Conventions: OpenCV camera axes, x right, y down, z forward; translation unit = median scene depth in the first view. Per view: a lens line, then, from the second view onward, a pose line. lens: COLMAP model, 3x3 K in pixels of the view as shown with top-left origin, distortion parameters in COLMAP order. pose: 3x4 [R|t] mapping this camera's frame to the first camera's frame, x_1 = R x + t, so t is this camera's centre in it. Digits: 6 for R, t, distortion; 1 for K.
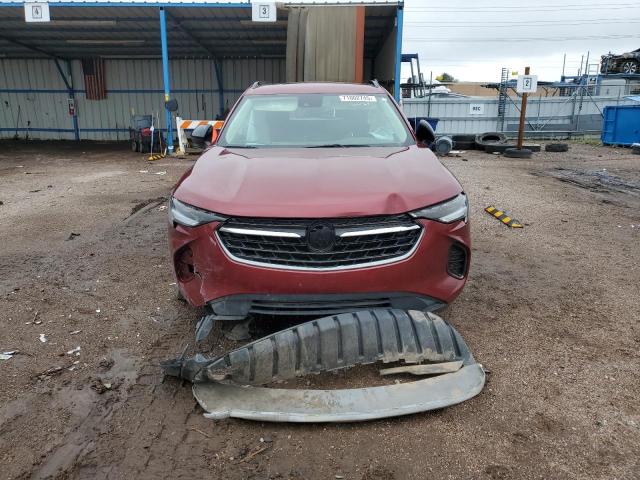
lens RADIAL K [[488.6, 0, 318.0], [0, 488.6, 232.7], [0, 0, 1]] dist [0.008610, 0.001277]
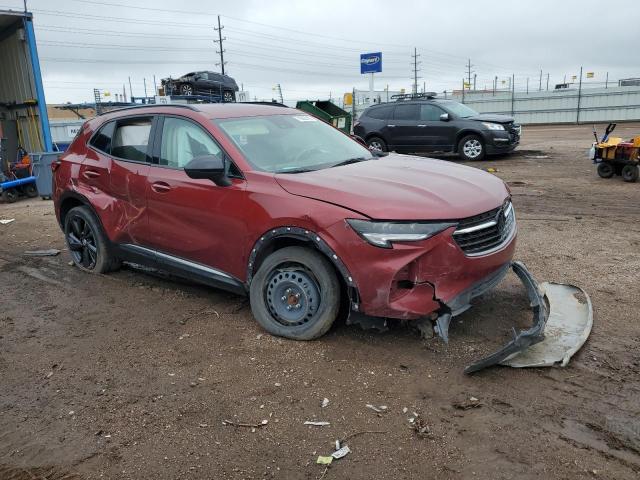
lens RADIAL K [[489.6, 0, 320.0], [0, 489.6, 240.0], [0, 0, 1]] dist [0.005105, -0.005516]
pose [[0.627639, -0.219952, 0.746787, -0.240157], [0.238846, 0.967401, 0.084191, -0.031171], [-0.740960, 0.125526, 0.659713, 0.095117]]
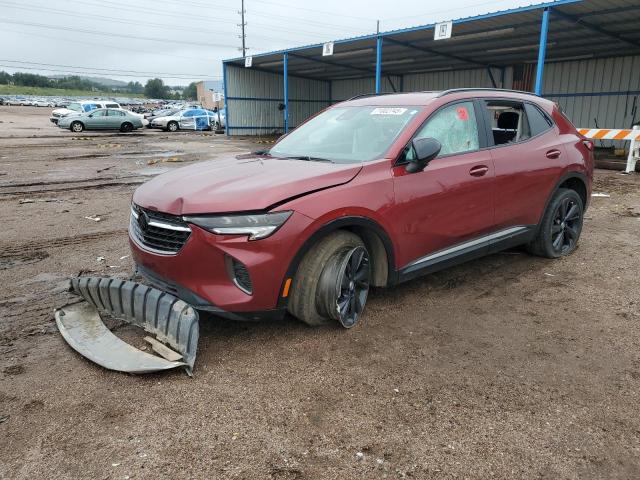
lens RADIAL K [[489.6, 0, 320.0], [0, 489.6, 240.0], [0, 0, 1]] dist [0.005105, -0.005516]
pose [[0.599371, 0.201259, -0.774757, 0.250697], [-0.194374, 0.975501, 0.103034, -0.032920], [0.776513, 0.088837, 0.623807, 0.103436]]
